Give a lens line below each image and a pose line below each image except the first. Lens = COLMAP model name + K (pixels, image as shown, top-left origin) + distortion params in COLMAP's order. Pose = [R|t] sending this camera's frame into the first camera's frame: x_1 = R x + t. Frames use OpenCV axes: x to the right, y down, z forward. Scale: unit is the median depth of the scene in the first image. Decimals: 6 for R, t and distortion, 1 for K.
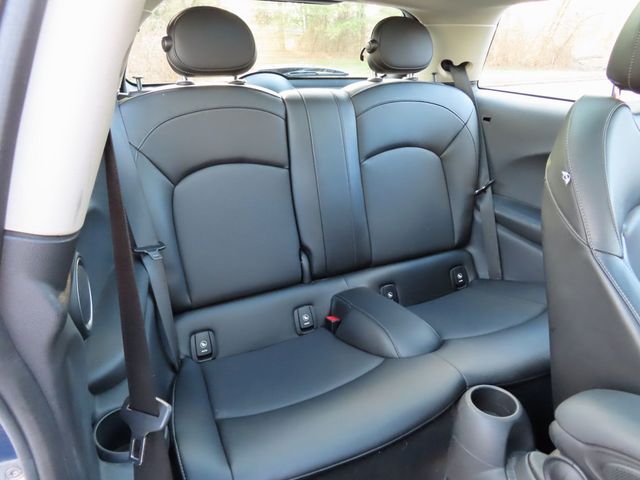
lens RADIAL K [[454.9, 0, 319.7], [0, 454.9, 239.3], [0, 0, 1]] dist [-0.015294, 0.011960]
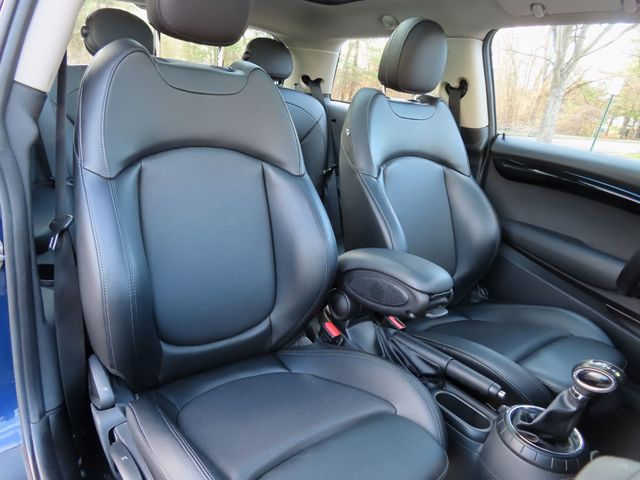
lens RADIAL K [[454.9, 0, 318.8], [0, 454.9, 239.3], [0, 0, 1]] dist [-0.015294, 0.011960]
pose [[0.977430, 0.034991, 0.208342, 0.056557], [-0.018787, 0.996677, -0.079257, 0.198778], [-0.210423, 0.073554, 0.974840, -0.290008]]
